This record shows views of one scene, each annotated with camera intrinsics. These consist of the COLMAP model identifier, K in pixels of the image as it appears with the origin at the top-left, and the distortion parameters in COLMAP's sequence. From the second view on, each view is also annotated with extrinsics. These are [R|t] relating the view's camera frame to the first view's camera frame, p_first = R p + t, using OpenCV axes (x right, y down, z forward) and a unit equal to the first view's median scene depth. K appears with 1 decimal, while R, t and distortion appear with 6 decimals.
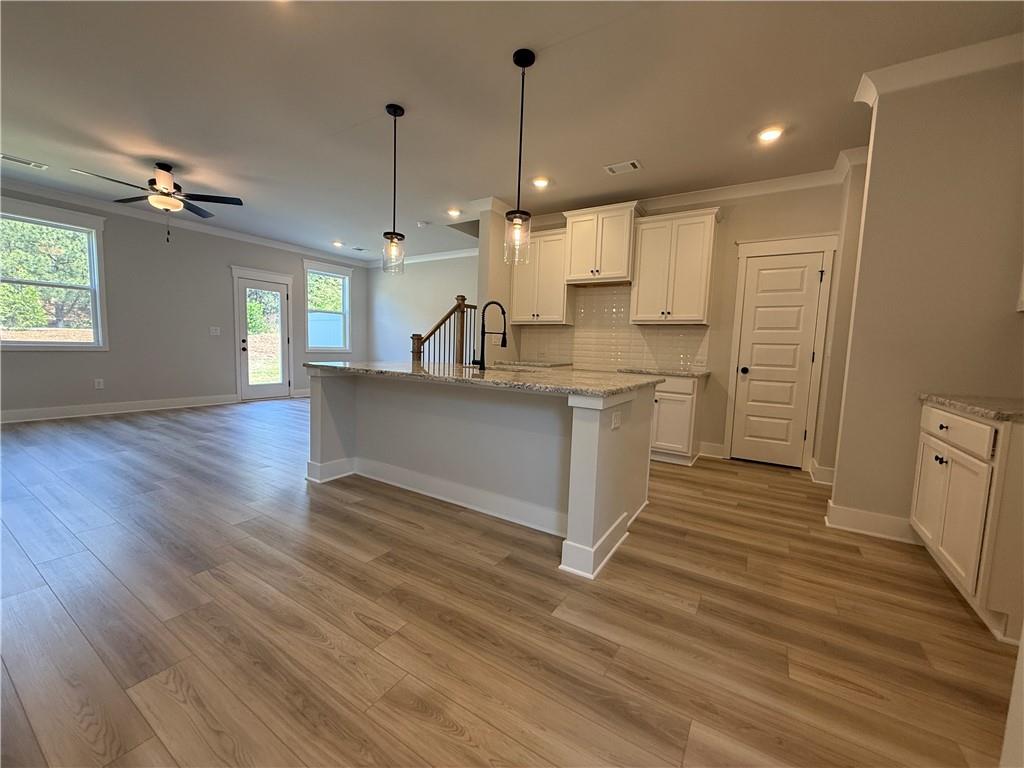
lens RADIAL K [[406.4, 0, 509.9], [0, 406.4, 383.7], [0, 0, 1]] dist [-0.001479, 0.000682]
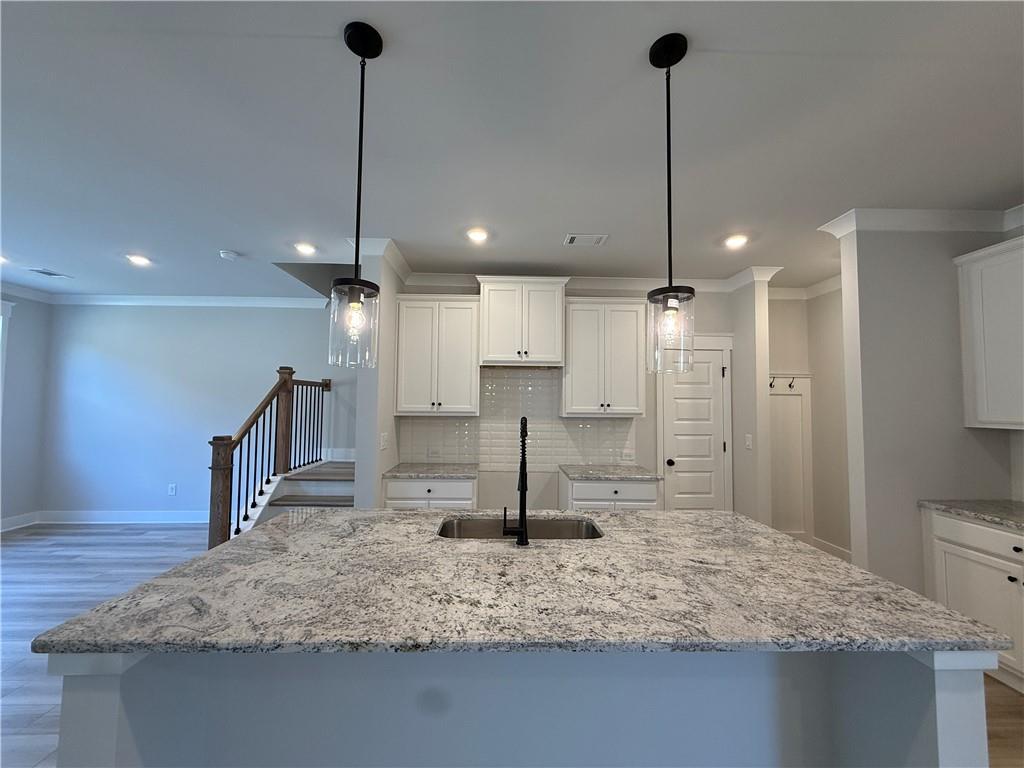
lens RADIAL K [[406.4, 0, 512.1], [0, 406.4, 382.9], [0, 0, 1]] dist [-0.001479, 0.000682]
pose [[0.826053, 0.007089, 0.563549, -0.258000], [0.069264, 0.991064, -0.113994, -0.123851], [-0.559321, 0.133199, 0.818180, 0.350786]]
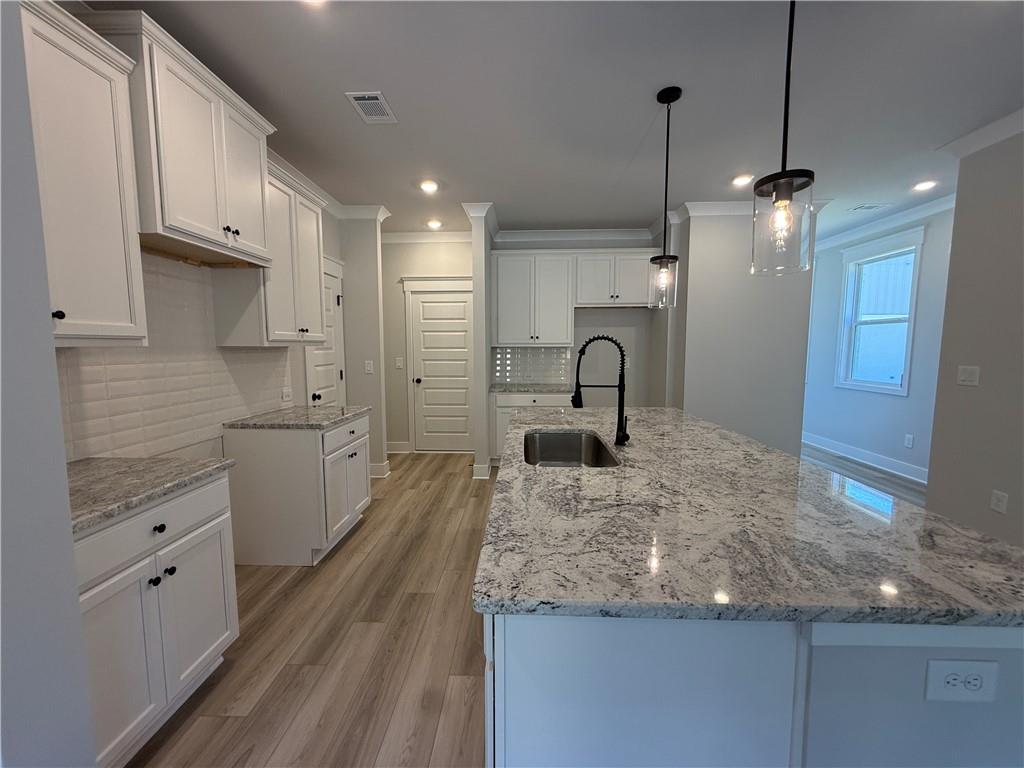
lens RADIAL K [[406.4, 0, 505.3], [0, 406.4, 386.9], [0, 0, 1]] dist [-0.001479, 0.000682]
pose [[-0.500149, -0.118371, 0.857811, -0.338143], [0.066645, 0.982413, 0.174422, -0.161813], [-0.863371, 0.144406, -0.483464, 0.959832]]
